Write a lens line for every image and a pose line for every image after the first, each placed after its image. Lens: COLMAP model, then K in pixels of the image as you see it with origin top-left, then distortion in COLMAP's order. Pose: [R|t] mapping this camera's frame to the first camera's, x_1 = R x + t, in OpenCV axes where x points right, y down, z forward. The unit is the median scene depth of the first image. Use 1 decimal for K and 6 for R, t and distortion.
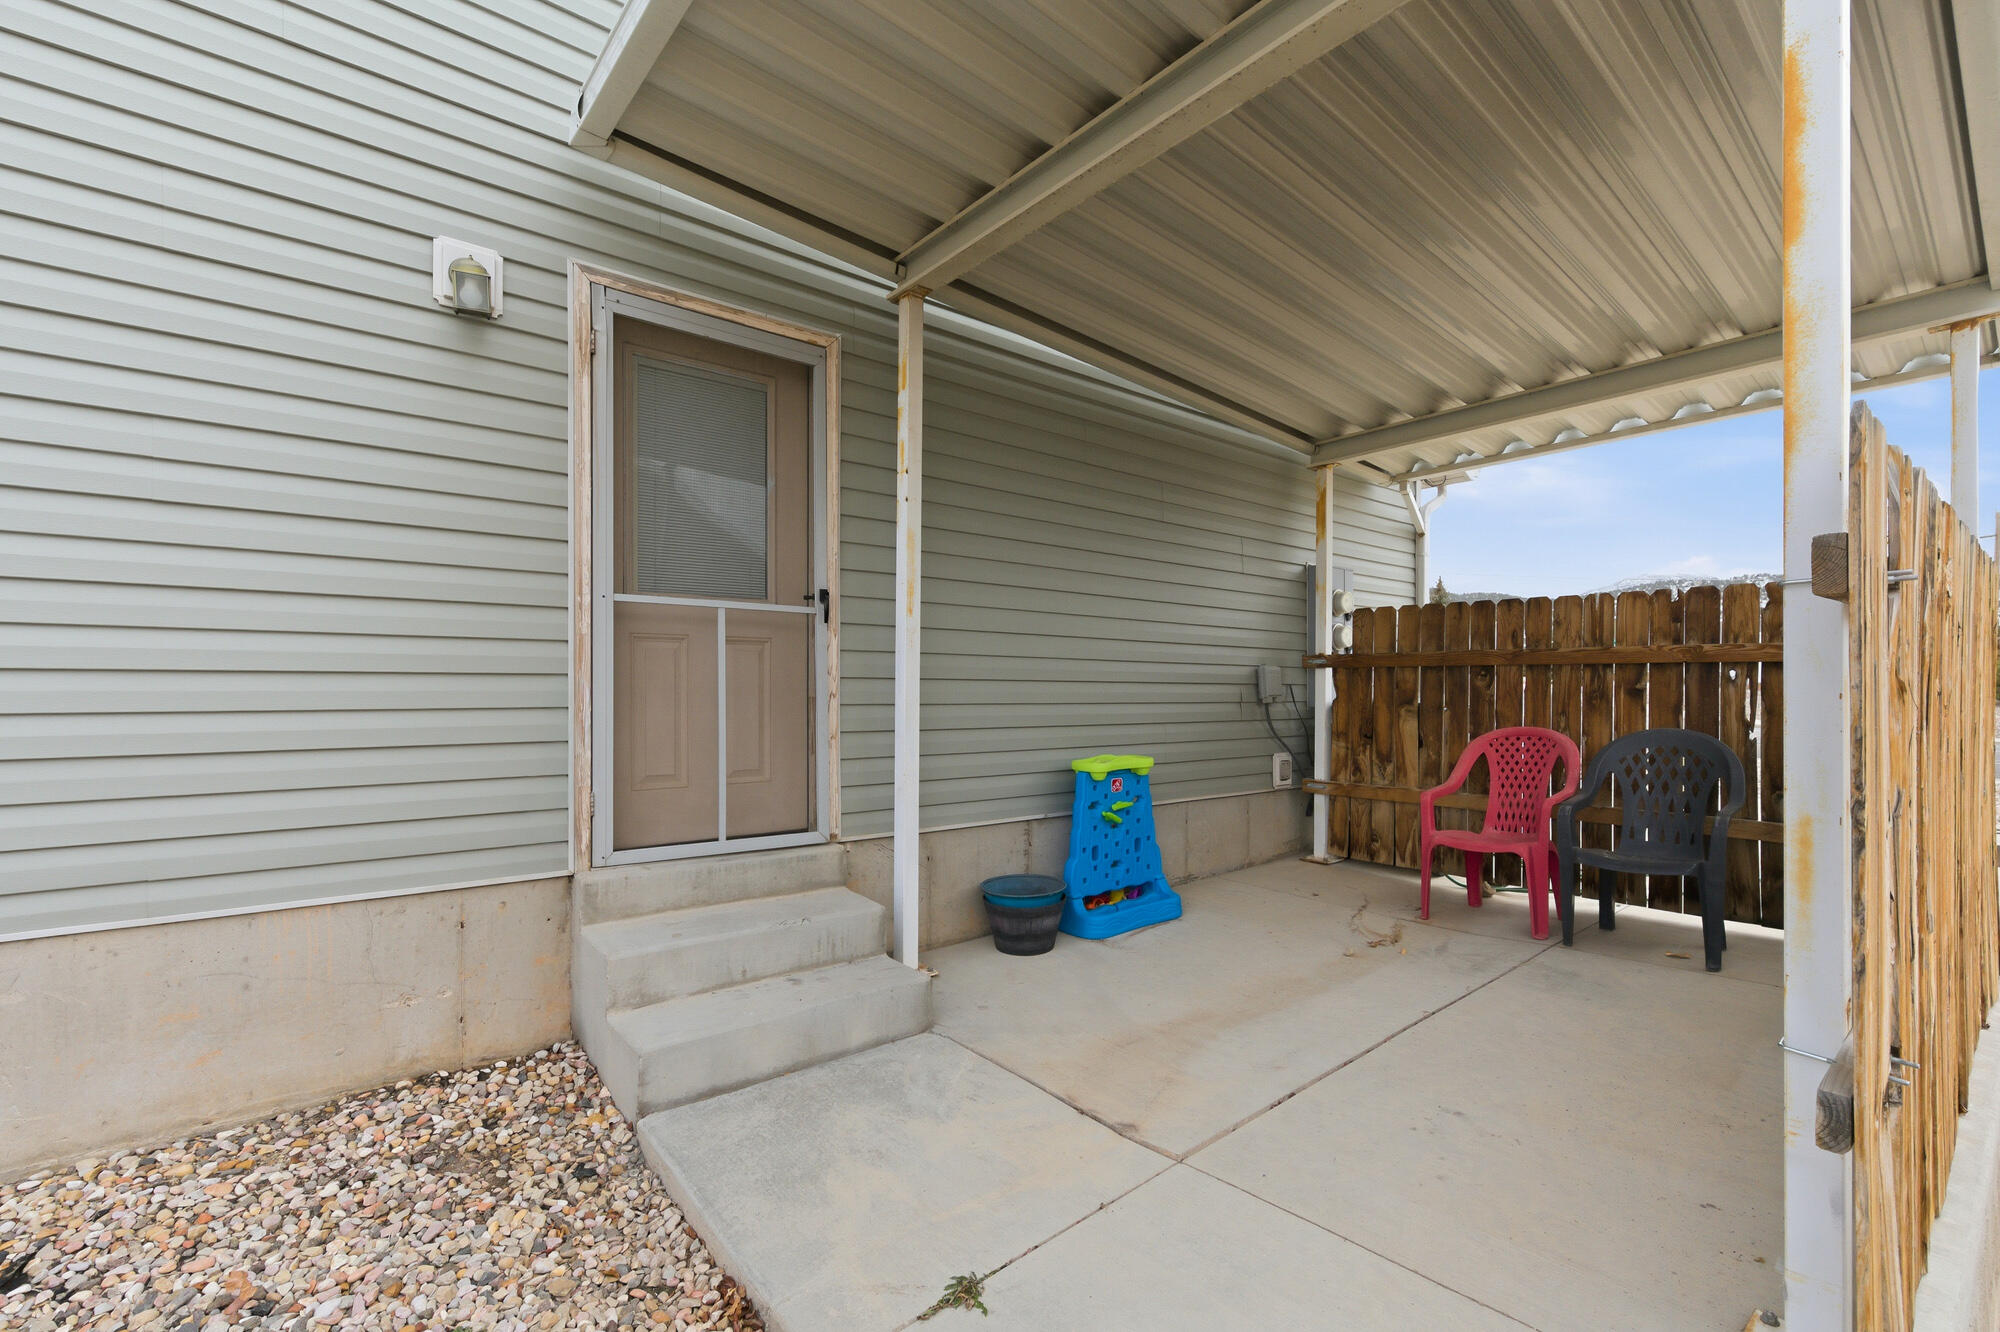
lens RADIAL K [[879.2, 0, 995.5], [0, 879.2, 685.0], [0, 0, 1]] dist [-0.002624, 0.000808]
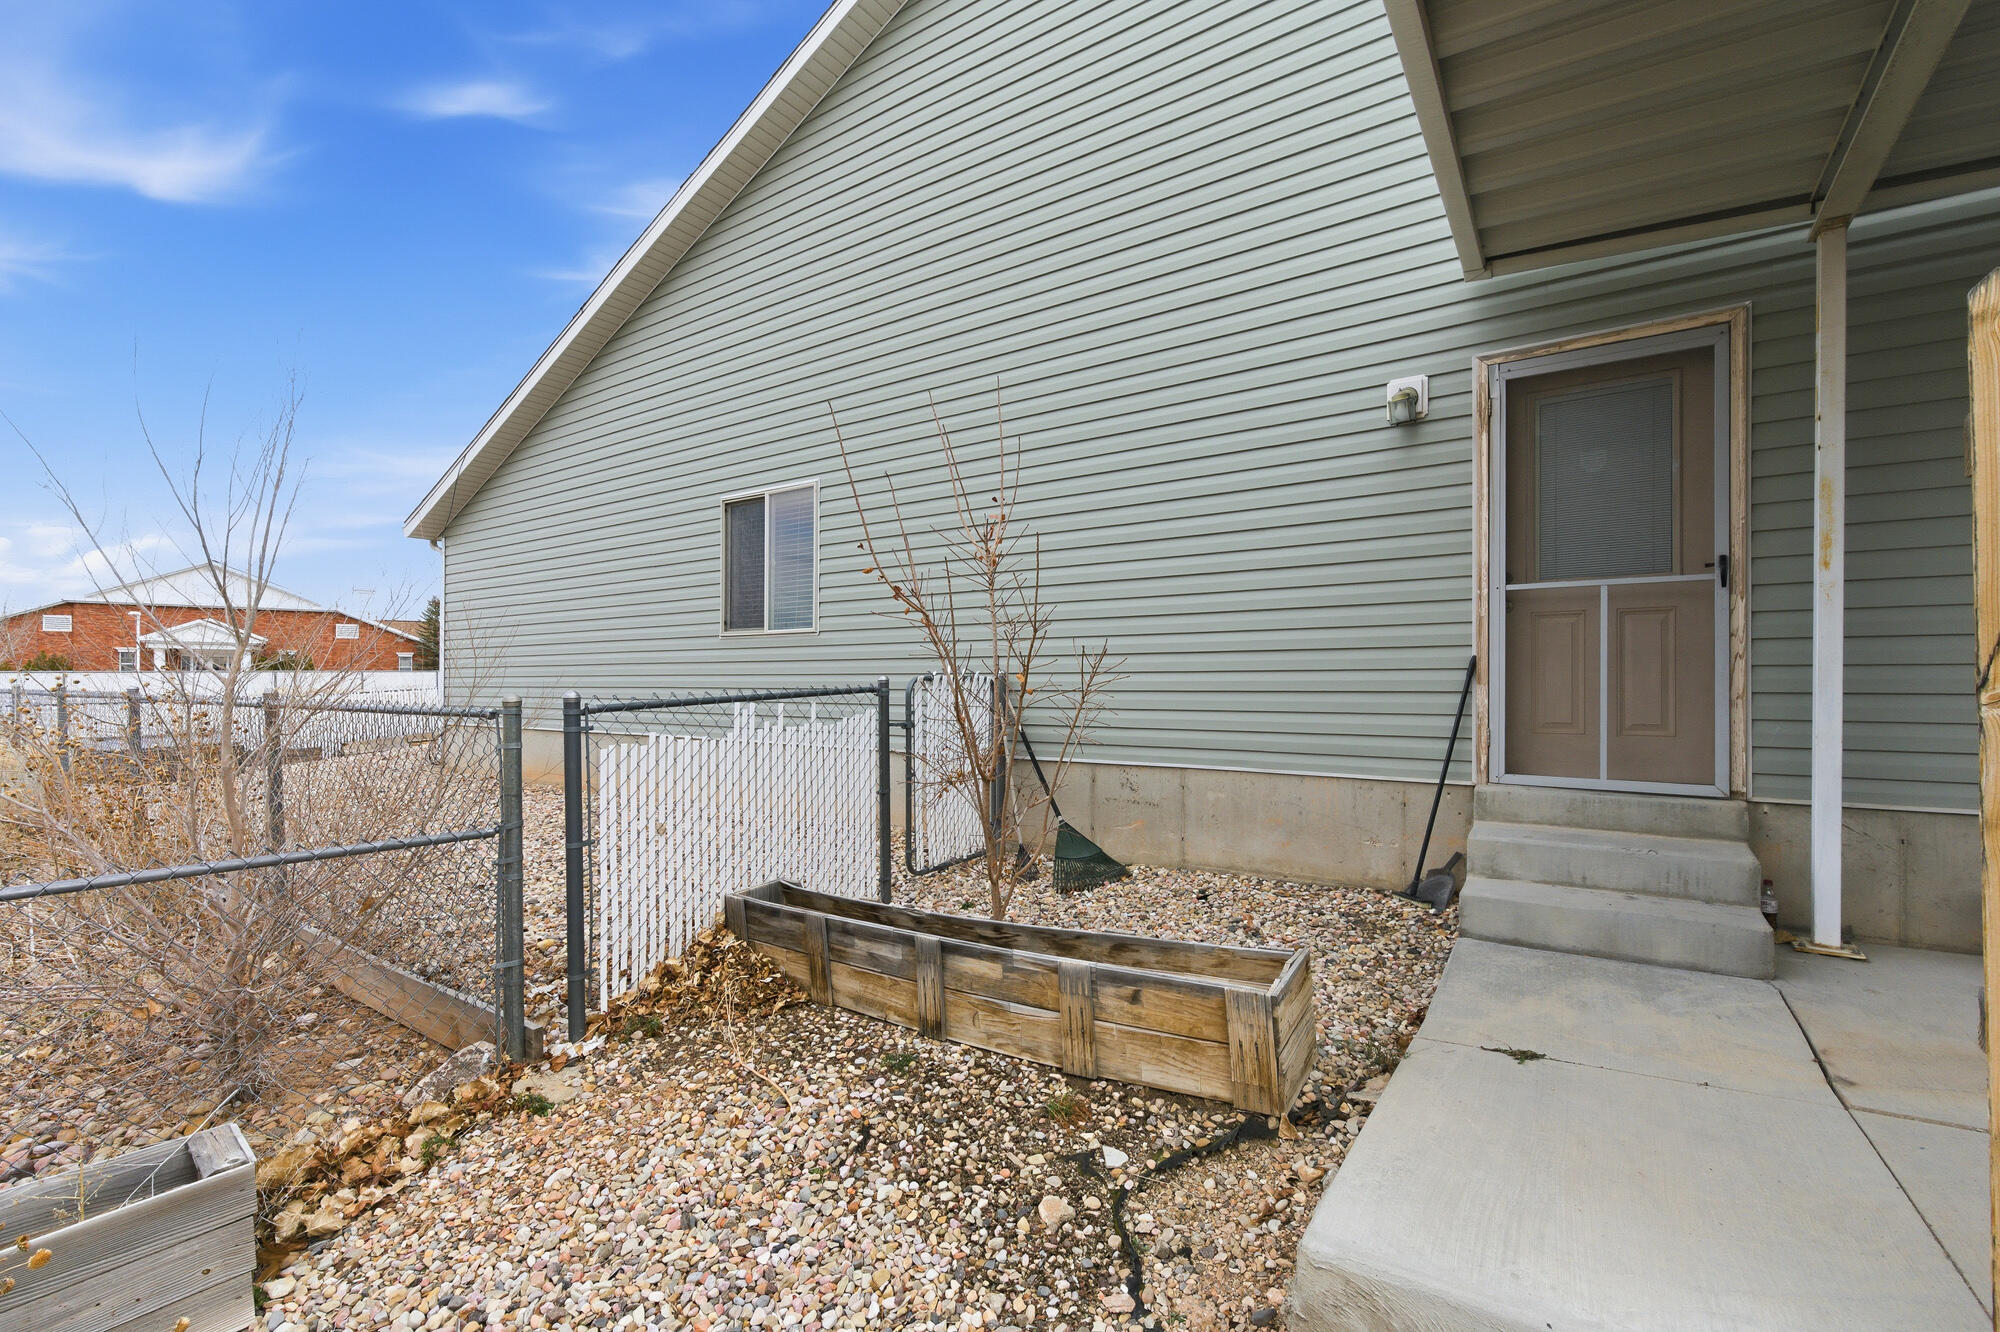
lens RADIAL K [[879.2, 0, 1004.3], [0, 879.2, 686.2], [0, 0, 1]] dist [-0.002624, 0.000808]
pose [[0.266665, -0.005183, -0.963775, 0.683628], [0.000039, 0.999986, -0.005367, 0.061227], [0.963789, 0.001394, 0.266662, -0.118653]]
